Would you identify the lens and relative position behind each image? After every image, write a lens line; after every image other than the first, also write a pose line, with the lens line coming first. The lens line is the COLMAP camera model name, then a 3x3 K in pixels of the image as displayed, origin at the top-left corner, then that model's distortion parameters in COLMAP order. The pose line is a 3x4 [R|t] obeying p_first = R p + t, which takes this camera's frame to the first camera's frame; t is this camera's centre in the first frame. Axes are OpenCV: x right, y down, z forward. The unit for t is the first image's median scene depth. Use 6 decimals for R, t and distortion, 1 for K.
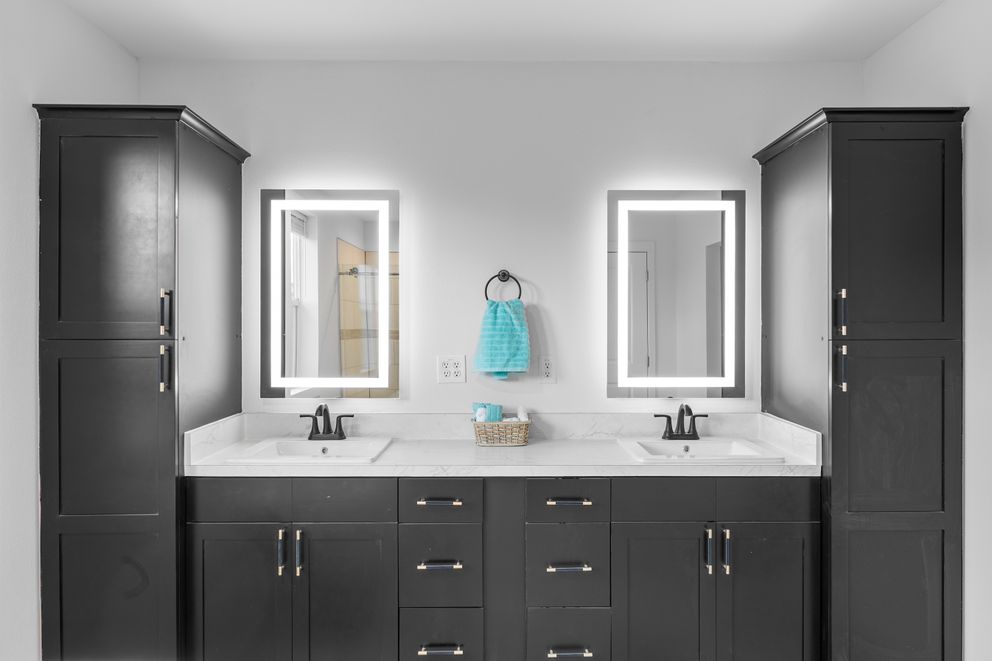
lens RADIAL K [[648.5, 0, 504.6], [0, 648.5, 329.3], [0, 0, 1]] dist [0.006851, -0.000040]
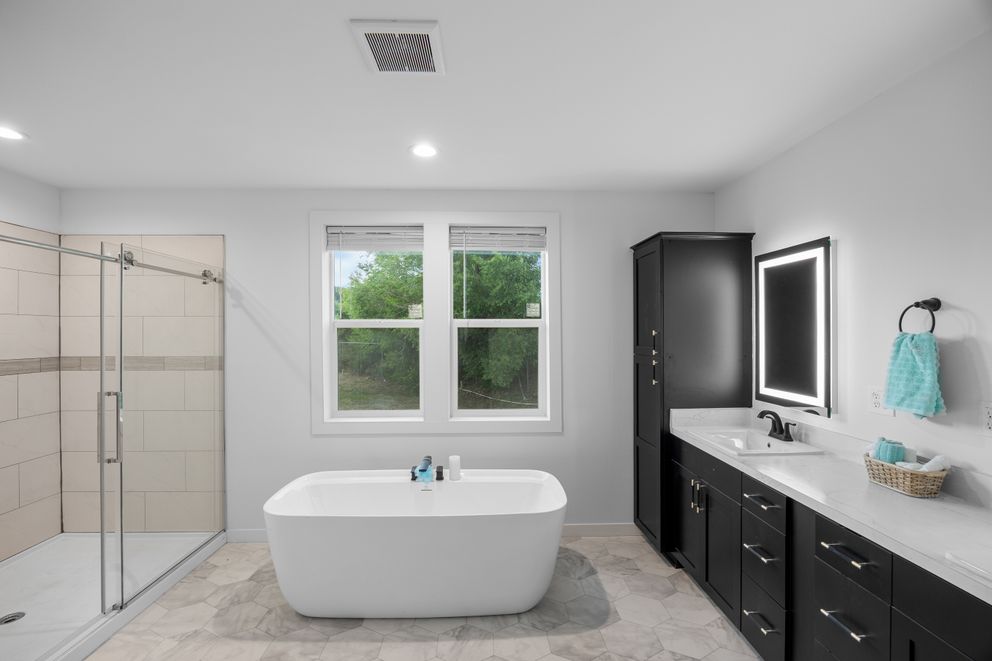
lens RADIAL K [[451.0, 0, 503.9], [0, 451.0, 334.0], [0, 0, 1]] dist [-0.009897, 0.002733]
pose [[0.022880, 0.005082, -0.999725, 0.619463], [0.000680, 0.999987, 0.005099, -0.047206], [0.999738, -0.000797, 0.022876, 0.415819]]
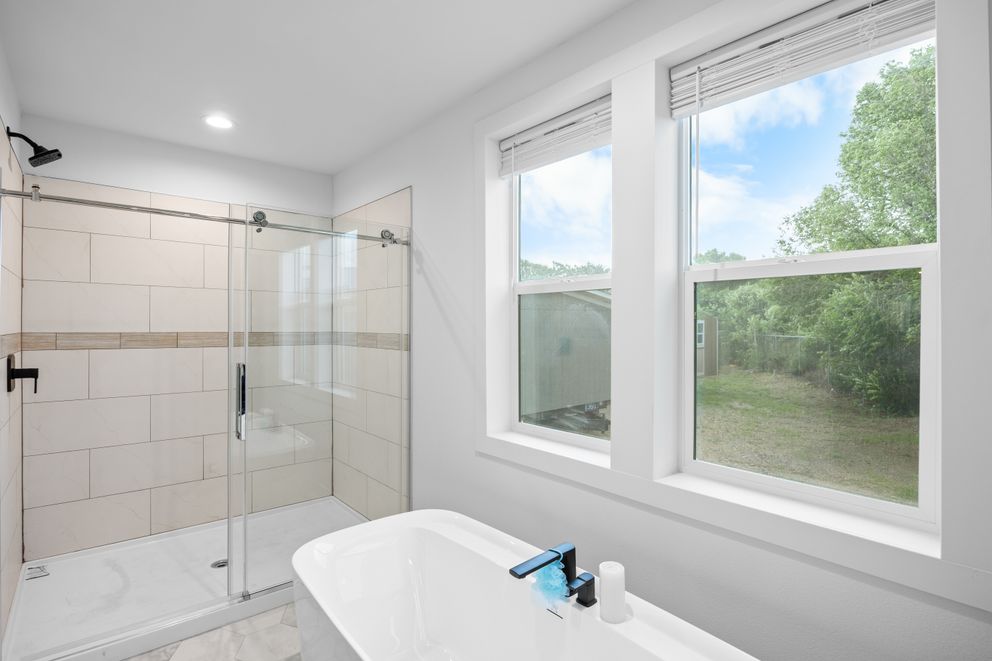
lens RADIAL K [[499.4, 0, 495.0], [0, 499.4, 328.7], [0, 0, 1]] dist [-0.007457, -0.000657]
pose [[-0.780180, 0.003623, -0.625545, -0.013744], [-0.001755, 0.999967, 0.007980, -0.006109], [0.625553, 0.007324, -0.780148, 0.649608]]
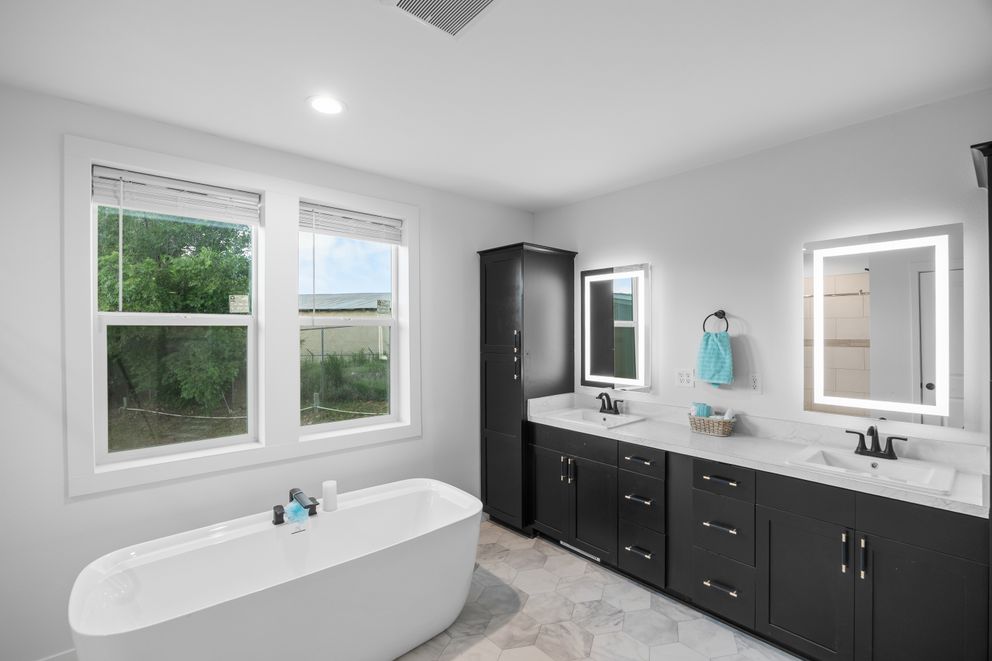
lens RADIAL K [[451.0, 0, 510.9], [0, 451.0, 332.1], [0, 0, 1]] dist [-0.009897, 0.002733]
pose [[0.659407, 0.001796, -0.751784, 0.448443], [-0.000497, 0.999998, 0.001953, -0.047088], [0.751786, -0.000914, 0.659406, 0.016708]]
